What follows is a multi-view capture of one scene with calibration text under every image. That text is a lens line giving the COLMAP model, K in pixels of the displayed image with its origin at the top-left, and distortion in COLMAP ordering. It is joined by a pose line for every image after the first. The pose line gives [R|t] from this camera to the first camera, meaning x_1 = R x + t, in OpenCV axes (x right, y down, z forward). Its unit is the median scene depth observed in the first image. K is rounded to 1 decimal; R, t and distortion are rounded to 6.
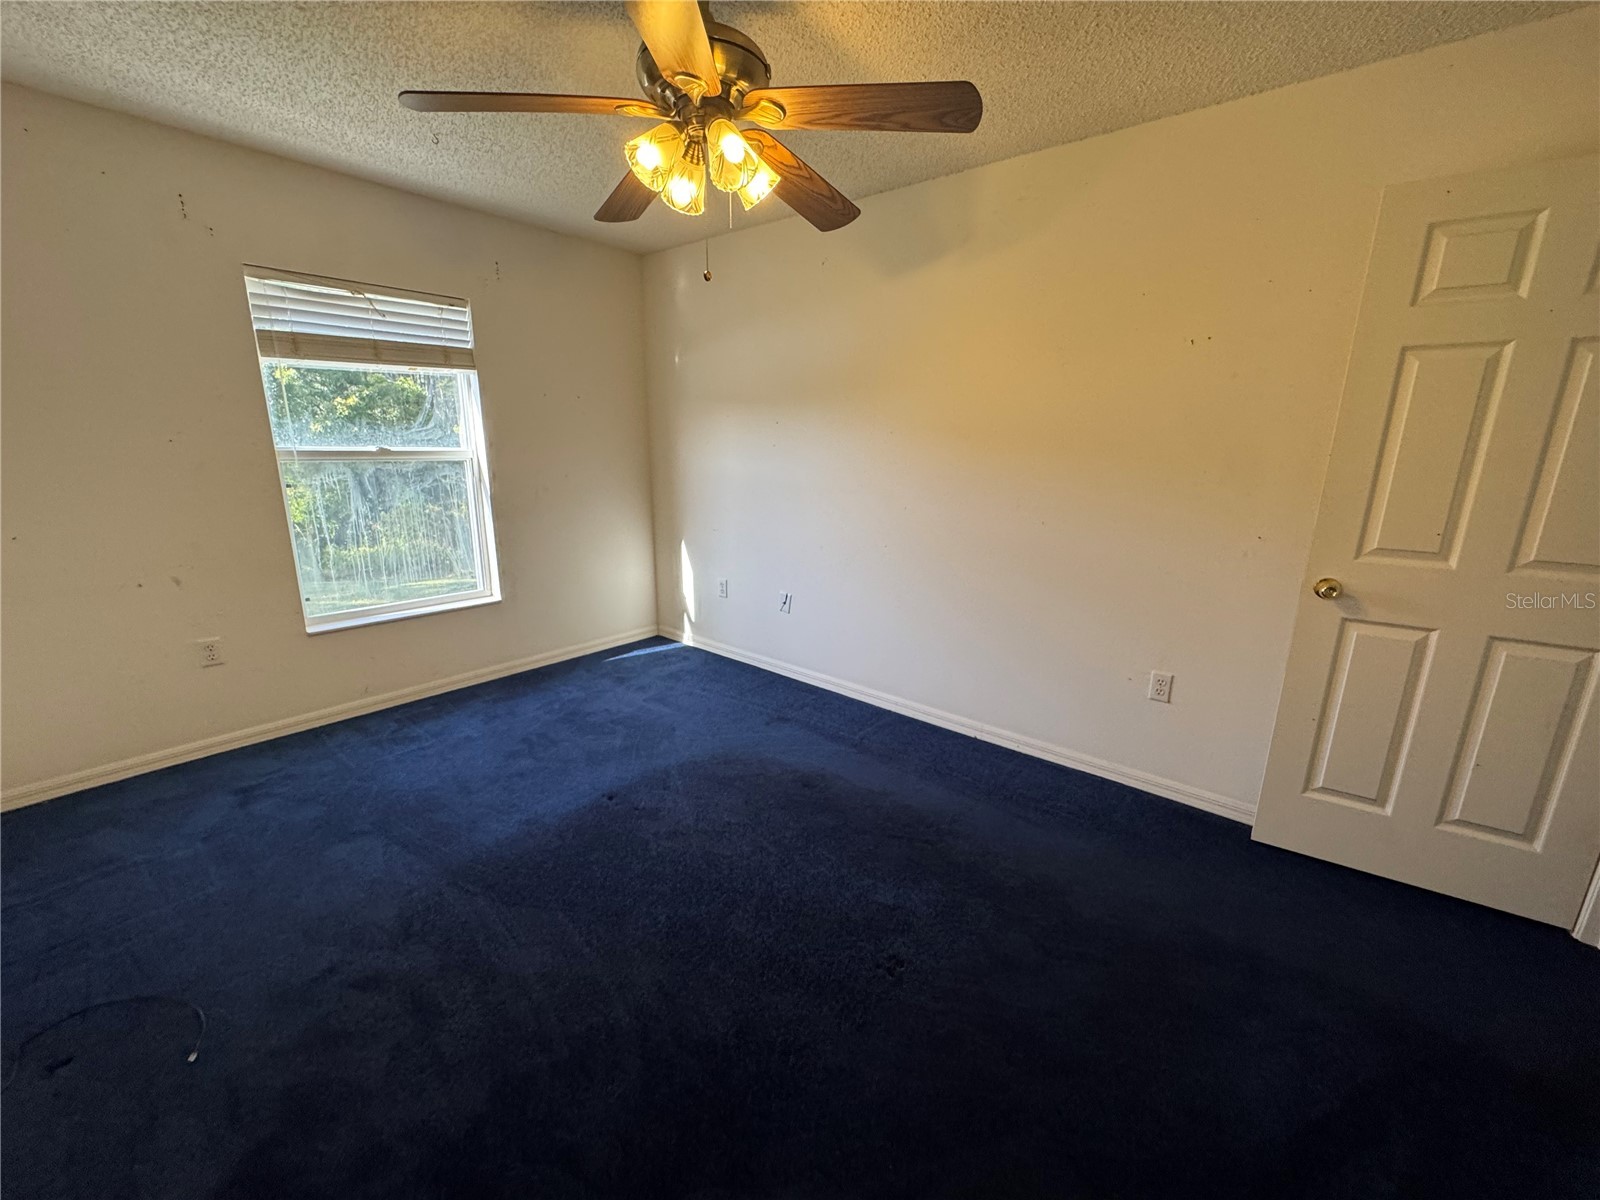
lens RADIAL K [[640.4, 0, 800.0], [0, 640.4, 600.0], [0, 0, 1]] dist [-0.006432, -0.000041]
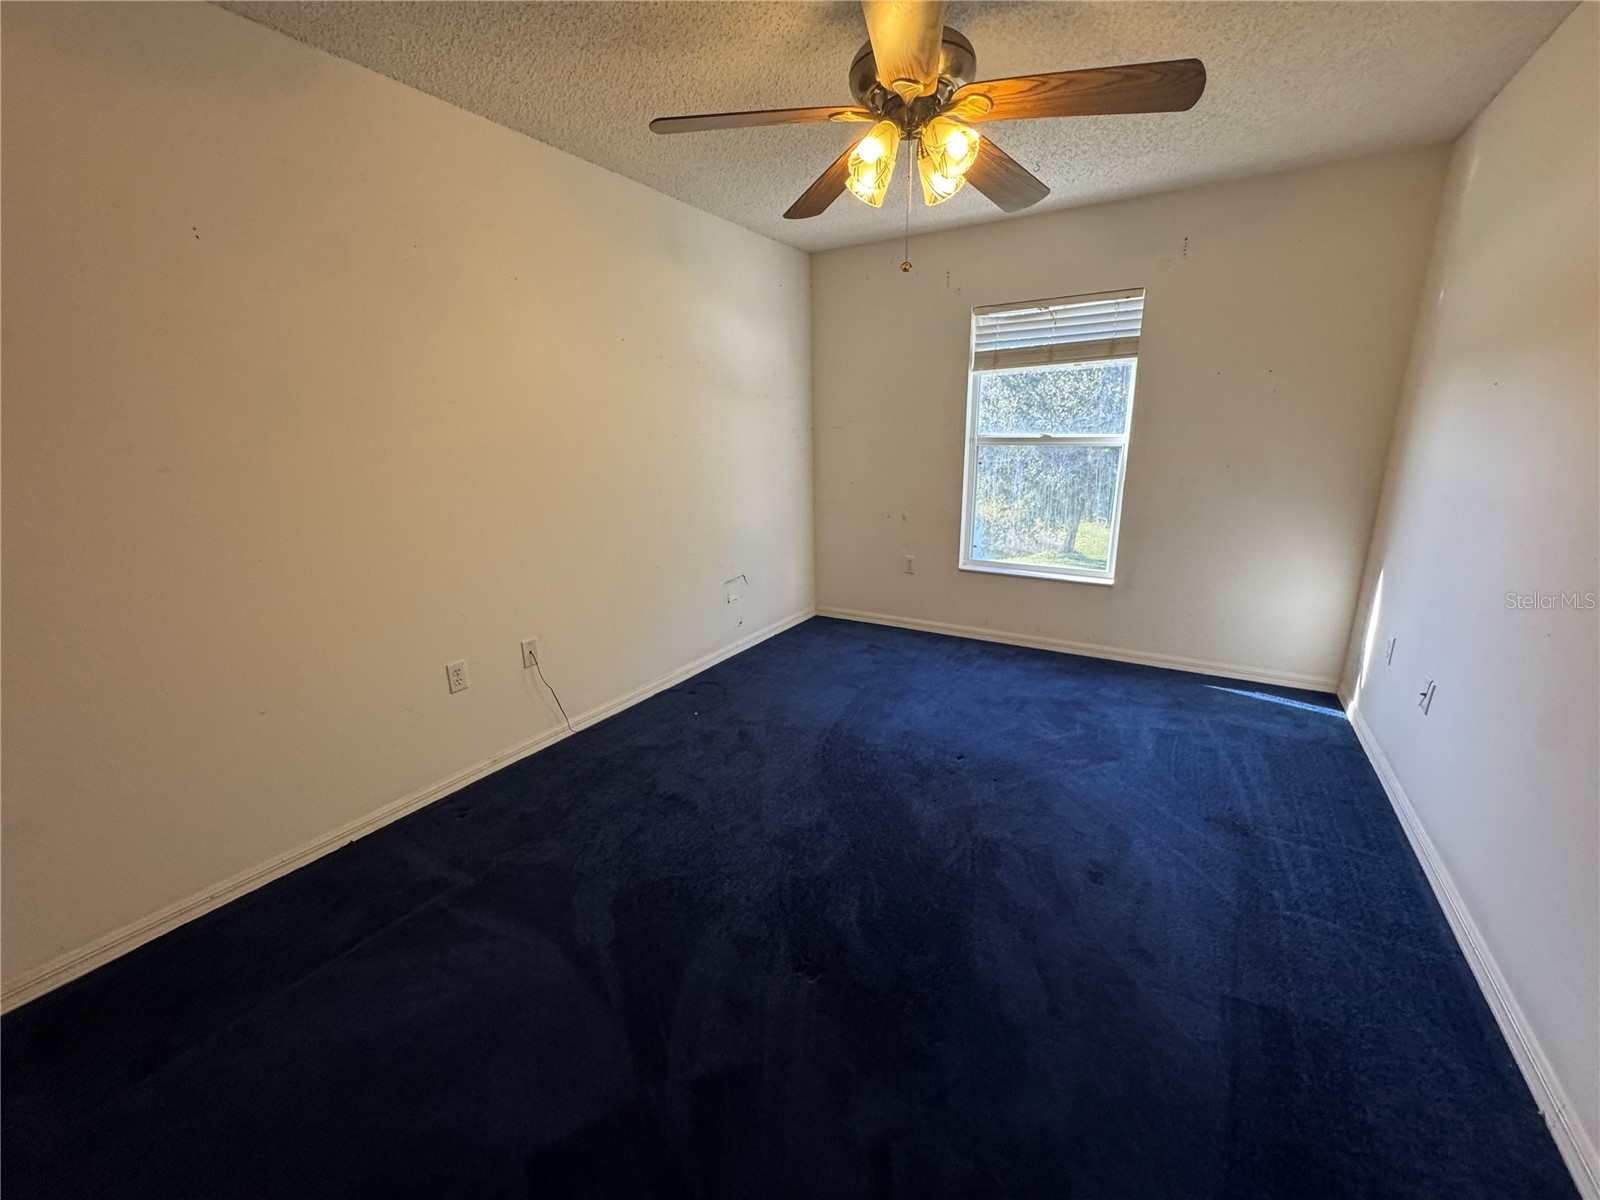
lens RADIAL K [[640.4, 0, 800.0], [0, 640.4, 600.0], [0, 0, 1]] dist [-0.006432, -0.000041]
pose [[0.148426, 0.236254, -0.960288, 0.492986], [-0.222152, 0.954191, 0.200418, -0.078065], [0.963648, 0.183583, 0.194111, 0.368379]]
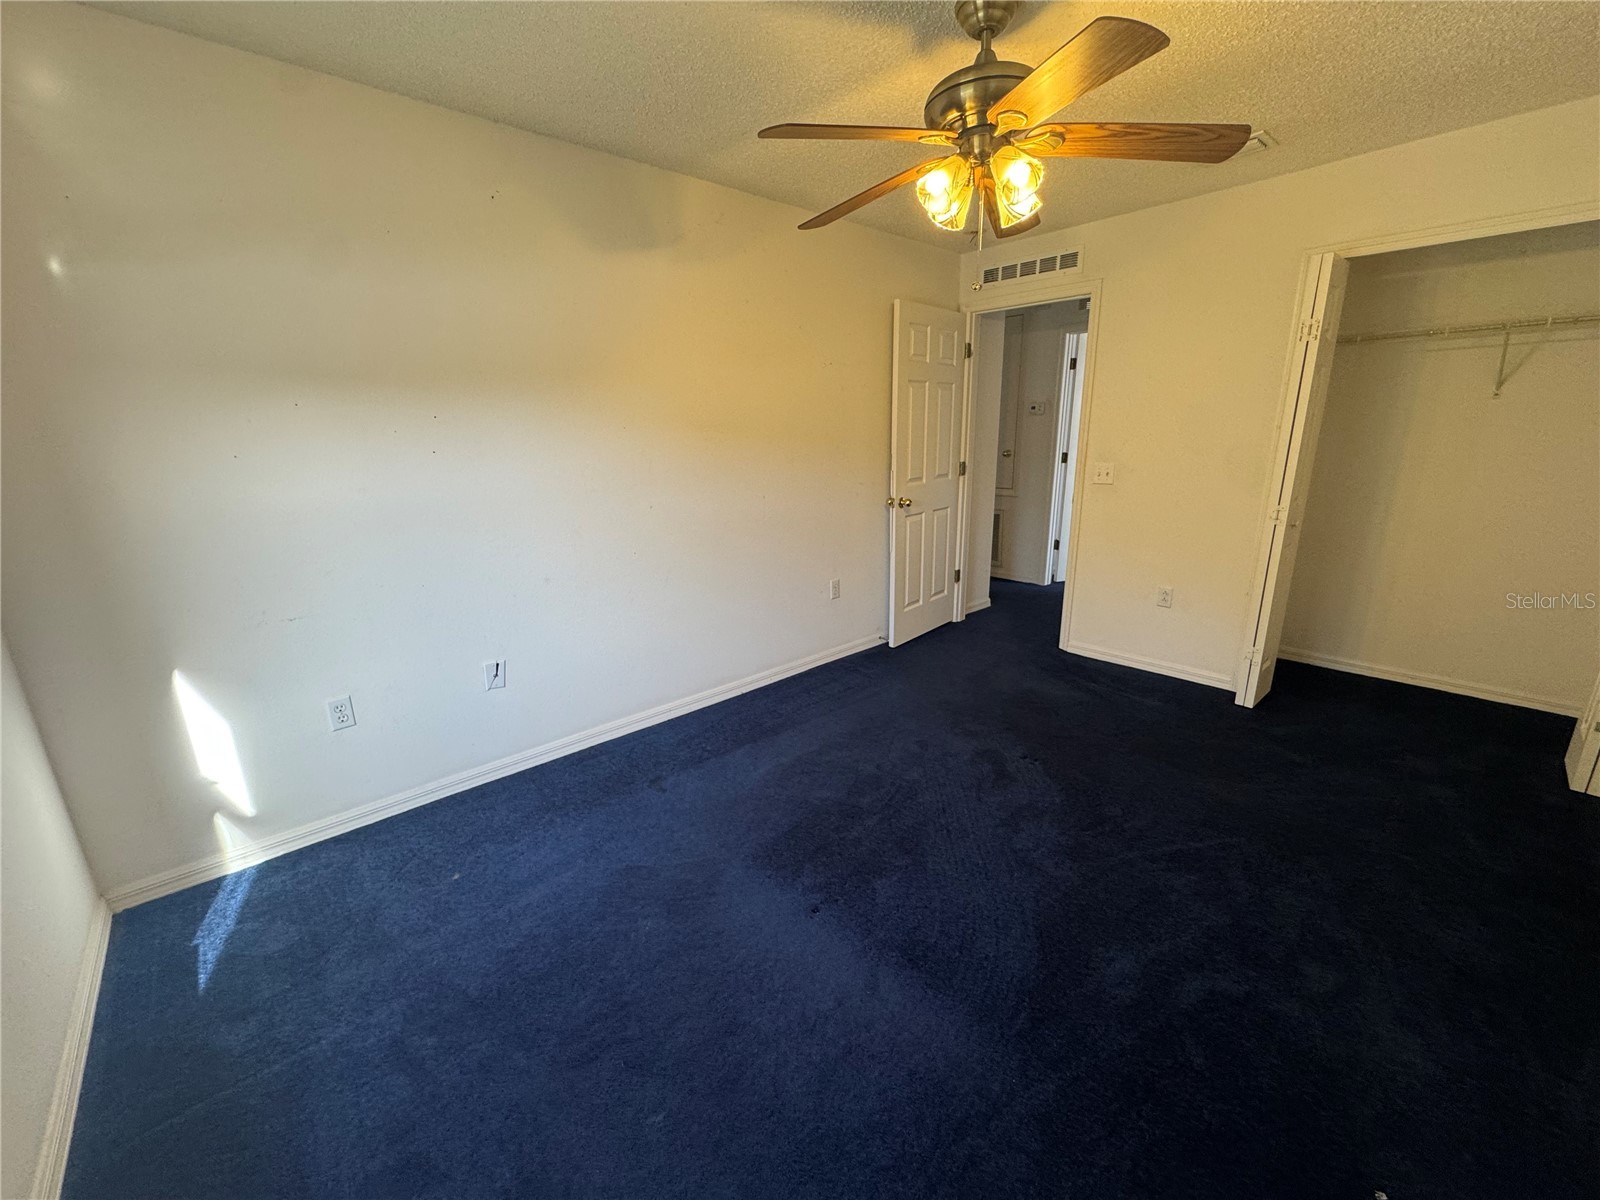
lens RADIAL K [[635.6, 0, 762.0], [0, 635.6, 612.1], [0, 0, 1]] dist [-0.000411, -0.000134]
pose [[0.158921, -0.273692, 0.948597, -0.701198], [0.276866, 0.934609, 0.223272, -0.153126], [-0.947676, 0.227152, 0.224305, 0.624477]]
